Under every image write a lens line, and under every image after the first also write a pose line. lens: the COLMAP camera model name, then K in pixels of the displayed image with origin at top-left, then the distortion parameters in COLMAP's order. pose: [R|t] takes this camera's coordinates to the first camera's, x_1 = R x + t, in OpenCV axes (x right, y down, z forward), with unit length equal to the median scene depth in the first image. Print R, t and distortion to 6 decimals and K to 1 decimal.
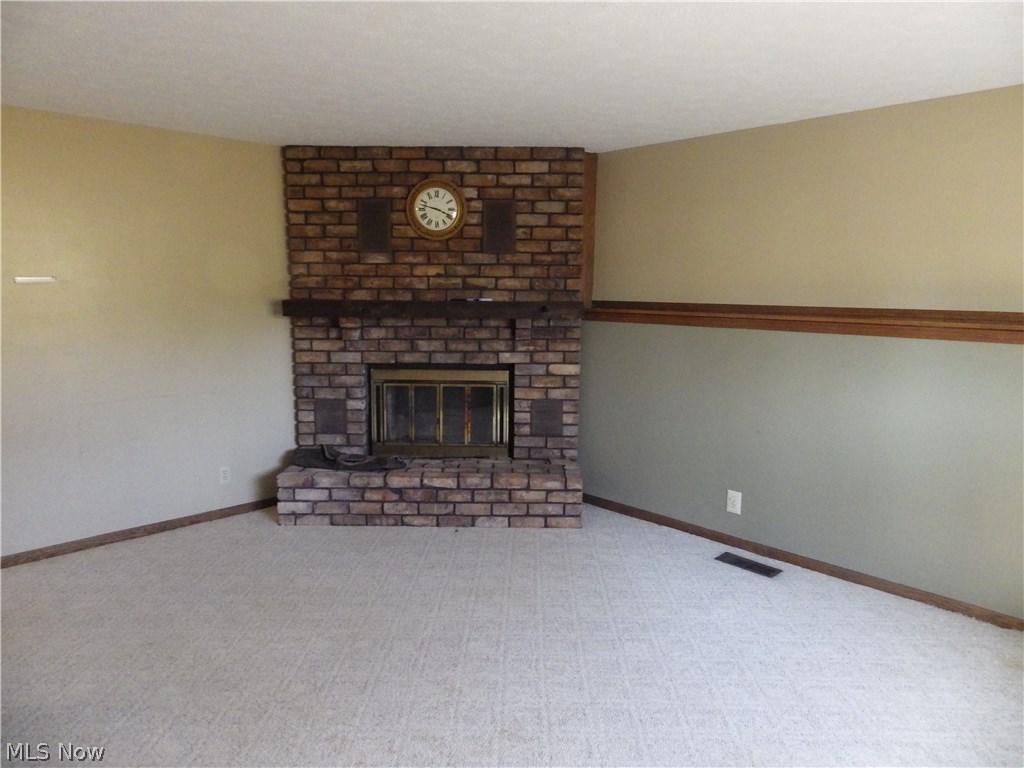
lens RADIAL K [[686.6, 0, 514.2], [0, 686.6, 382.9], [0, 0, 1]] dist [0.010318, -0.007285]
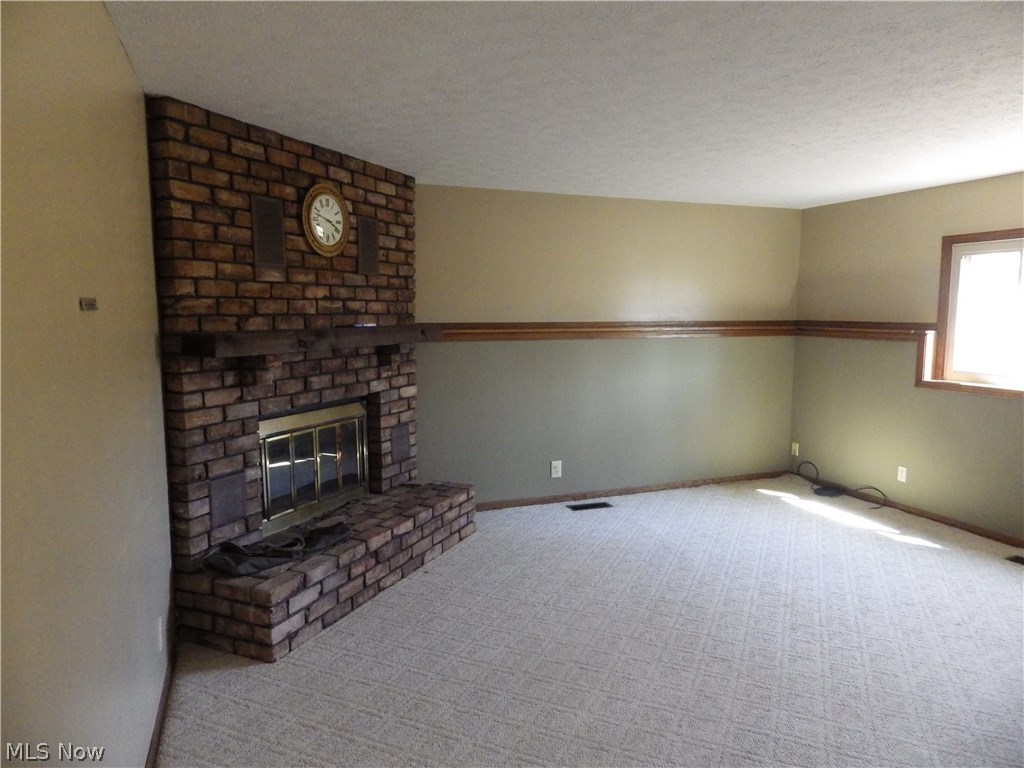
lens RADIAL K [[686.6, 0, 514.8], [0, 686.6, 383.2], [0, 0, 1]] dist [0.010318, -0.007285]
pose [[0.389123, -0.106044, 0.915062, -0.814496], [0.135265, 0.989162, 0.057111, -0.070593], [-0.911201, 0.101553, 0.399249, 0.466686]]
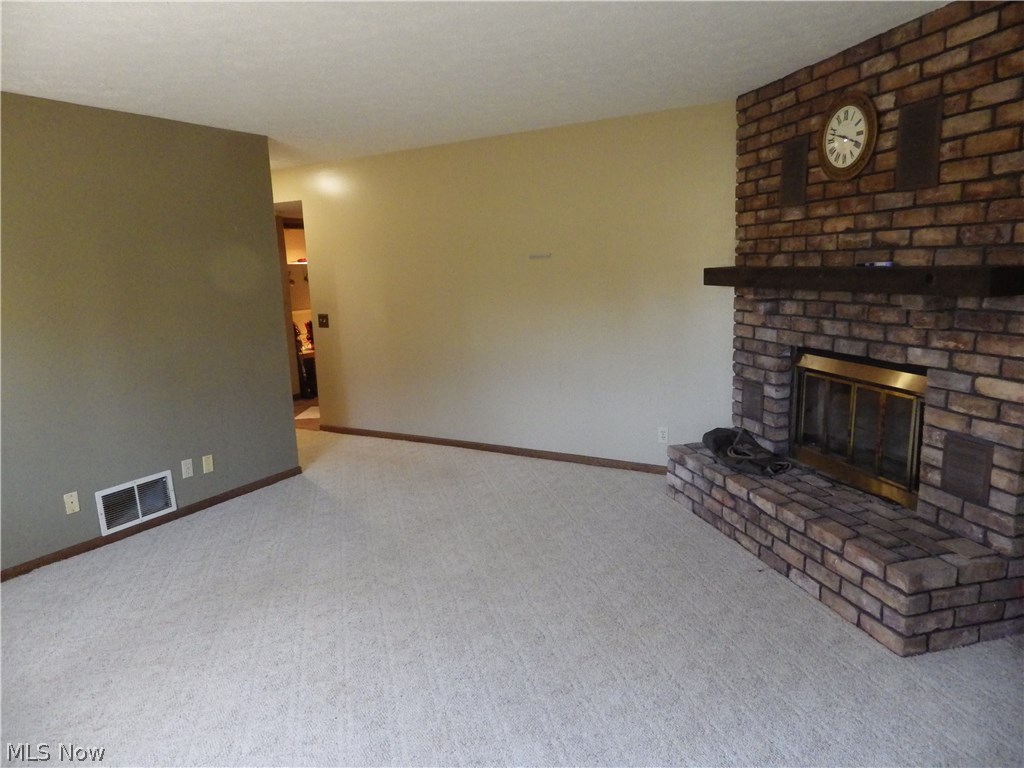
lens RADIAL K [[686.6, 0, 514.0], [0, 686.6, 382.2], [0, 0, 1]] dist [0.010318, -0.007285]
pose [[0.252099, 0.149629, -0.956063, 0.517616], [-0.101231, 0.986631, 0.127719, -0.057999], [0.962392, 0.064585, 0.263876, 0.493166]]
